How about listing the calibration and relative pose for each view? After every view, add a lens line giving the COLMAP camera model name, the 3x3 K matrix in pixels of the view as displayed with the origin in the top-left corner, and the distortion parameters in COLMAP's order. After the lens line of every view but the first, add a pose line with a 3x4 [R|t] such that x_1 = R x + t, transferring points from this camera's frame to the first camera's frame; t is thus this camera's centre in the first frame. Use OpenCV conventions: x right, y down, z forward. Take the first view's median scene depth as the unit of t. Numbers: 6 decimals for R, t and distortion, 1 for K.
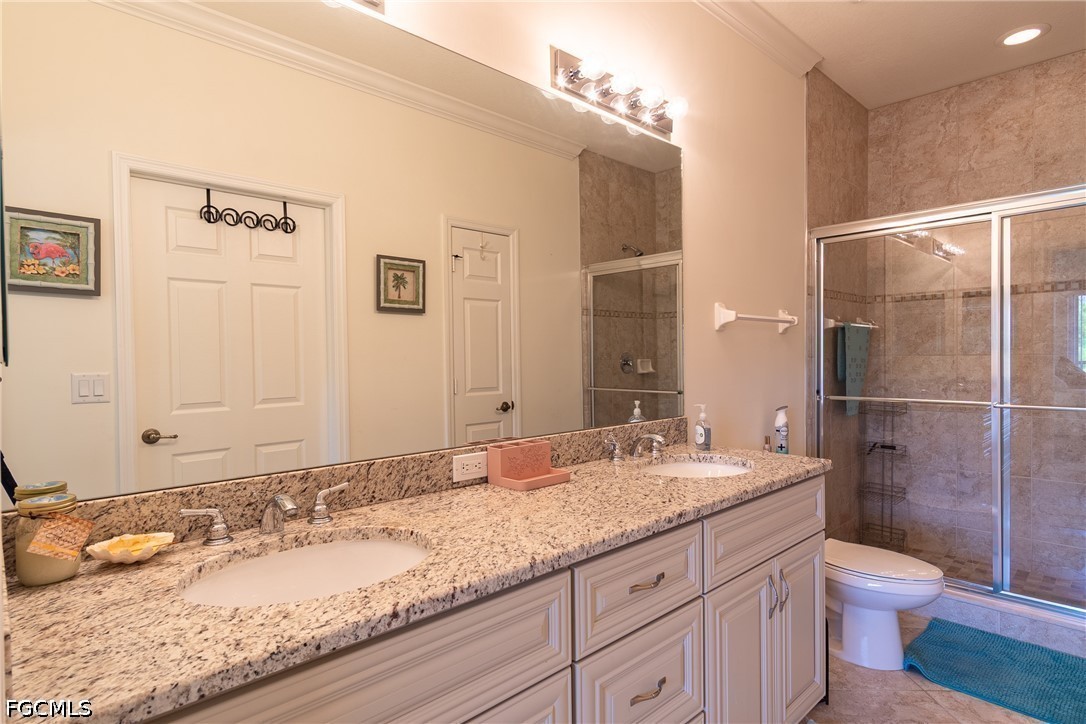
lens RADIAL K [[581.7, 0, 538.3], [0, 581.7, 359.6], [0, 0, 1]] dist [0.006863, 0.001718]
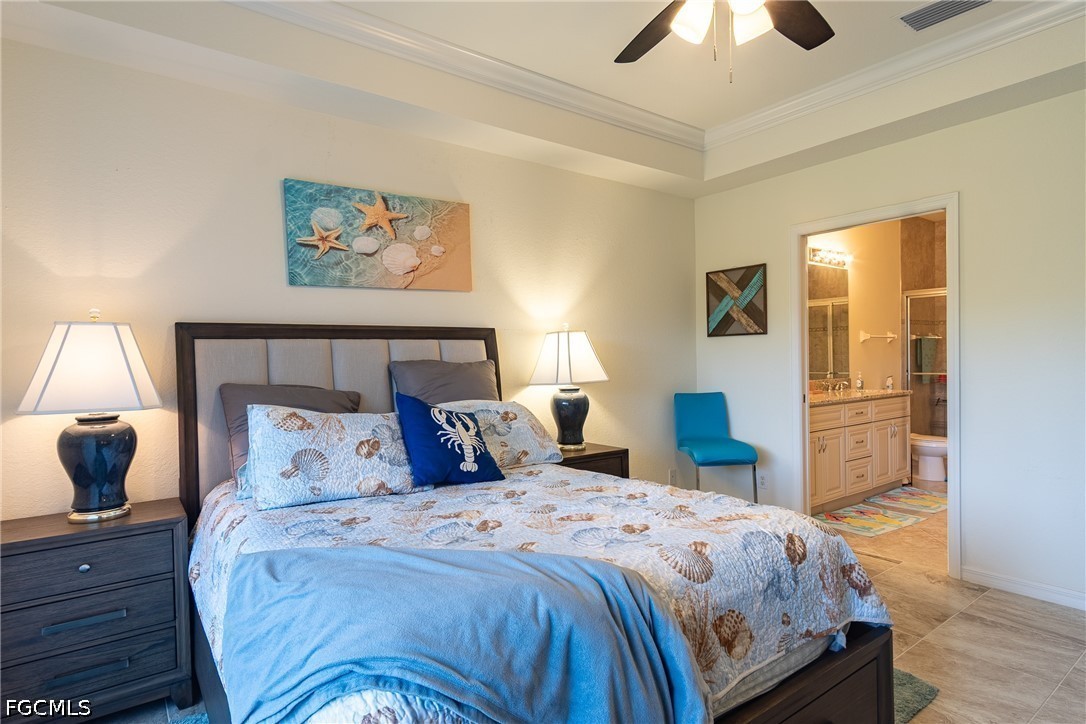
lens RADIAL K [[581.7, 0, 537.3], [0, 581.7, 361.4], [0, 0, 1]] dist [0.006863, 0.001718]
pose [[0.992981, -0.006477, -0.118098, -0.561997], [0.006454, 0.999979, -0.000576, 0.014954], [0.118100, -0.000190, 0.993002, -1.176465]]
